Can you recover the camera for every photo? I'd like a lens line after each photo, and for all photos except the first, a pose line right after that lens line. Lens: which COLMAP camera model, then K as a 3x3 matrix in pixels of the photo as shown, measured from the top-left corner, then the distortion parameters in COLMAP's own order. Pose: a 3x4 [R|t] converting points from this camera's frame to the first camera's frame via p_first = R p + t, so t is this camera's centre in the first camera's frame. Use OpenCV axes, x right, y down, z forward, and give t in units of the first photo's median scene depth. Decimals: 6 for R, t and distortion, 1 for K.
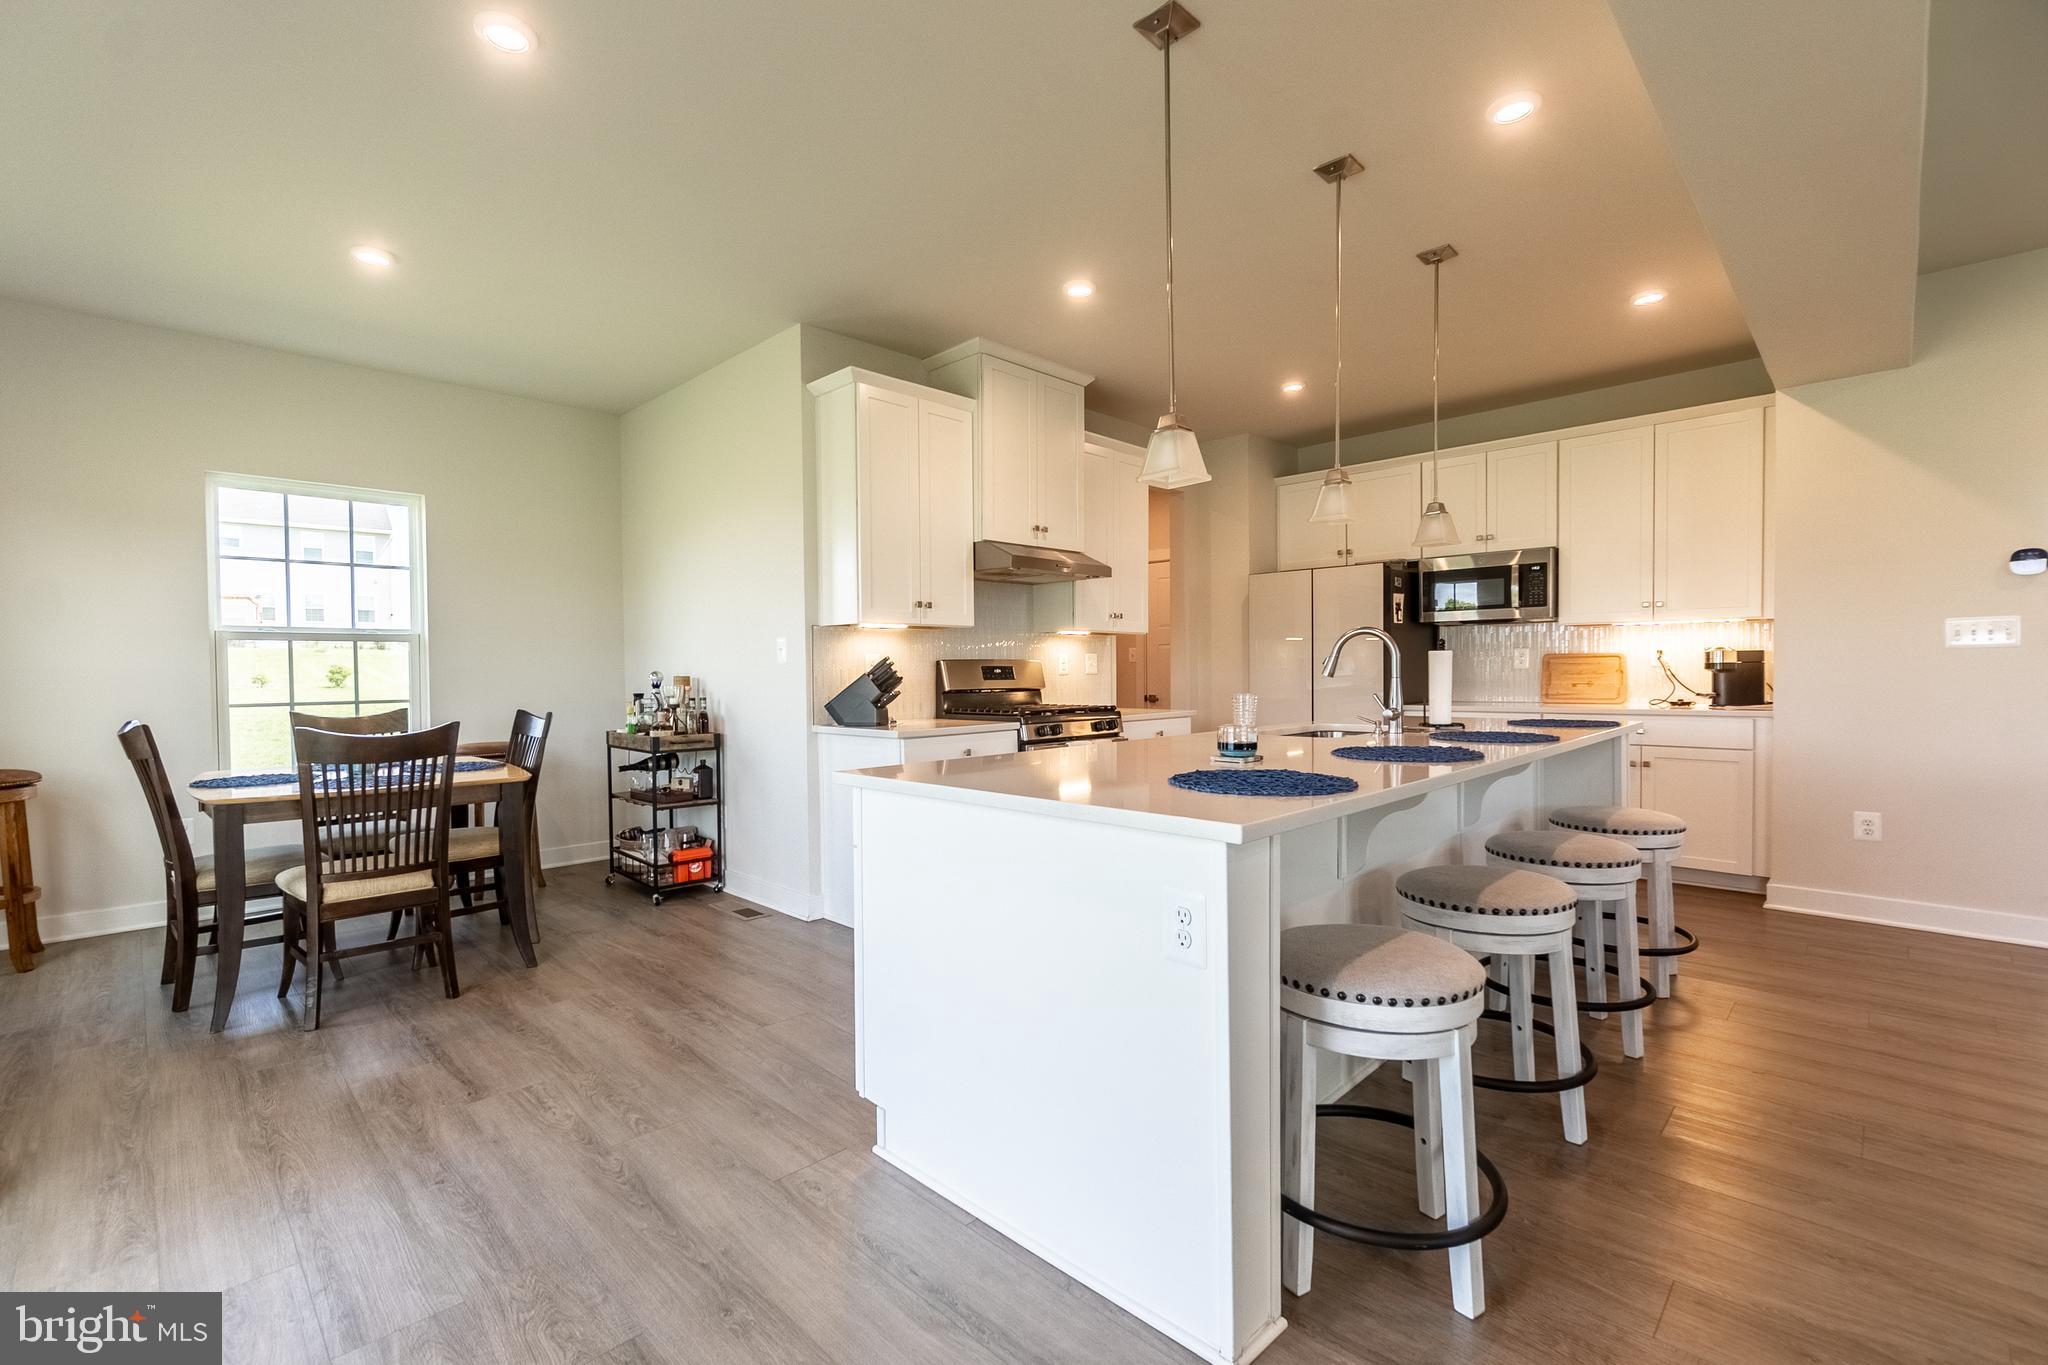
lens RADIAL K [[893.7, 0, 1009.5], [0, 893.7, 680.0], [0, 0, 1]] dist [-0.009871, 0.003056]
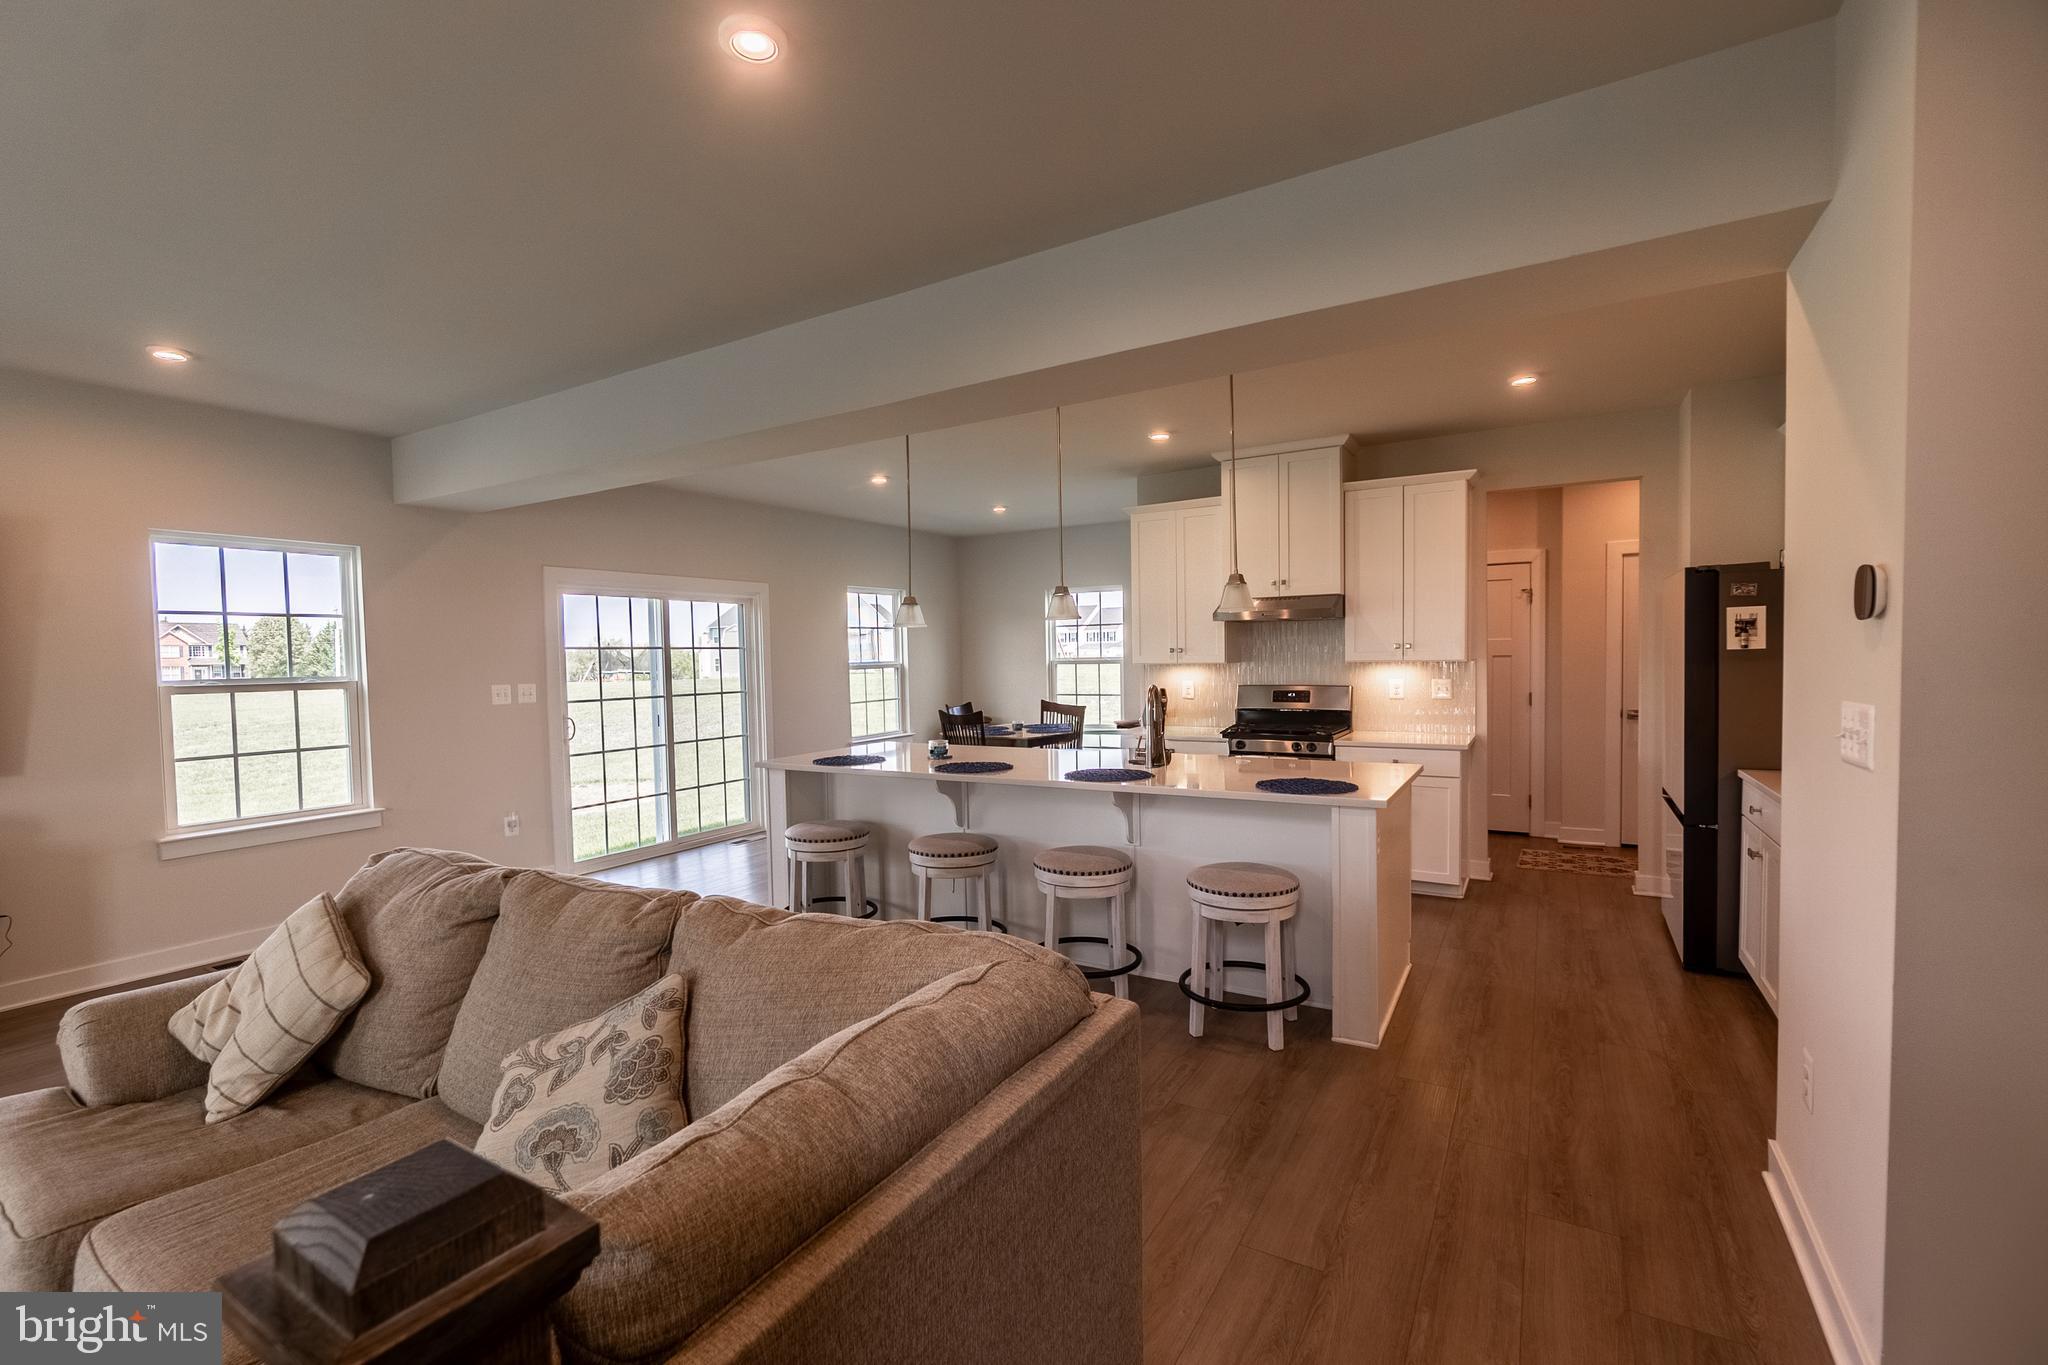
lens RADIAL K [[893.7, 0, 1021.3], [0, 893.7, 685.5], [0, 0, 1]] dist [-0.009871, 0.003056]
pose [[0.244286, 0.037168, -0.968991, 1.323066], [0.000651, 0.999259, 0.038493, -0.085229], [0.969703, -0.010034, 0.244081, 0.396835]]
